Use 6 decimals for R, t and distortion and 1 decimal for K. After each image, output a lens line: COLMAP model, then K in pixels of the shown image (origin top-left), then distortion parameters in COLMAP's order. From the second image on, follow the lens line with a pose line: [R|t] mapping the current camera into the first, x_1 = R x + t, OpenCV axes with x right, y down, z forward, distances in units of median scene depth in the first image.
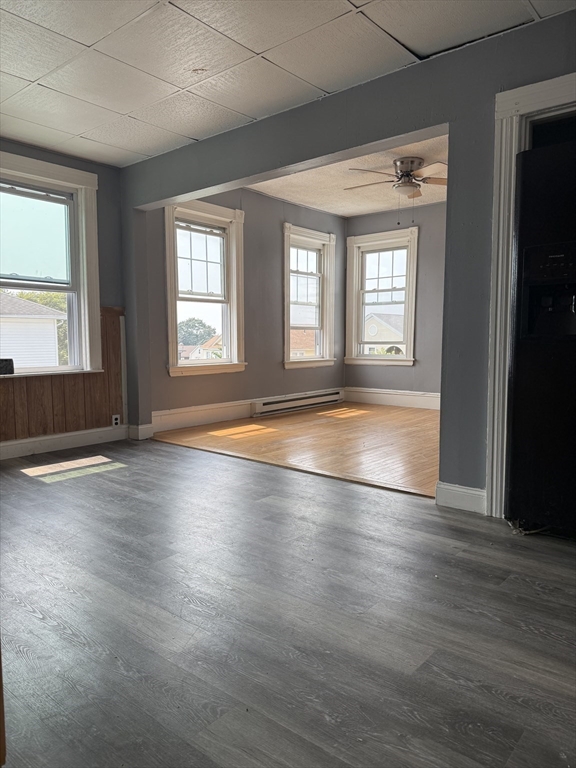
lens RADIAL K [[535.9, 0, 276.2], [0, 535.9, 385.2], [0, 0, 1]] dist [0.000961, -0.000004]
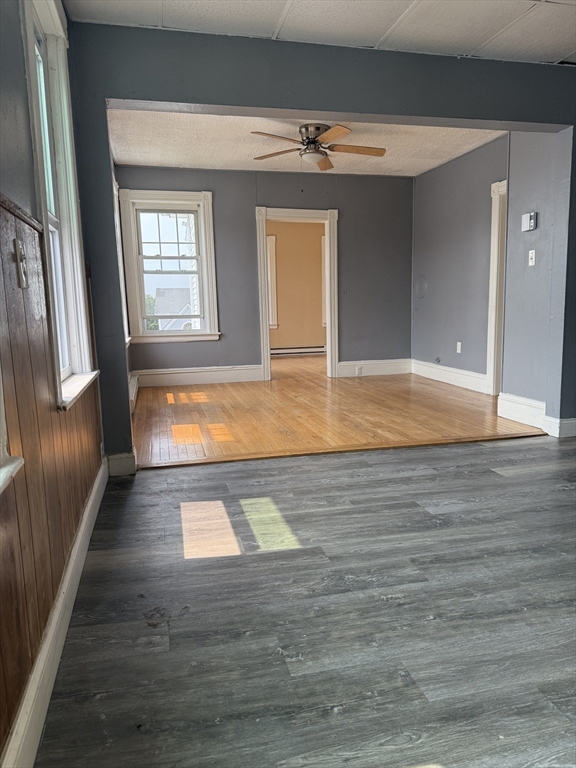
lens RADIAL K [[535.9, 0, 276.2], [0, 535.9, 385.2], [0, 0, 1]] dist [0.000961, -0.000004]
pose [[0.580404, -0.131913, 0.803574, -0.448946], [0.078768, 0.991260, 0.105831, -0.047598], [-0.810511, 0.001871, 0.585721, 0.339031]]
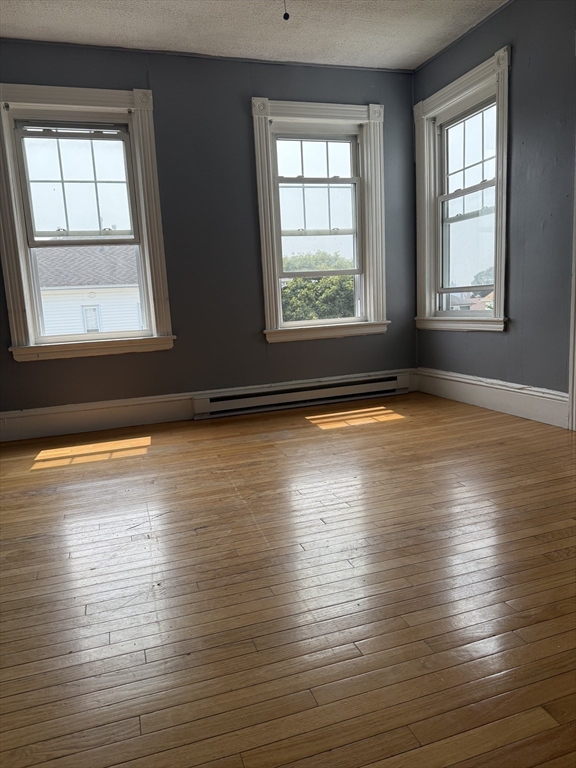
lens RADIAL K [[564.8, 0, 285.5], [0, 564.8, 362.0], [0, 0, 1]] dist [0.035871, -0.003389]
pose [[0.859242, 0.014732, -0.511356, 0.343295], [0.009946, 0.998915, 0.045492, -0.033911], [0.511472, -0.044175, 0.858164, 0.418018]]
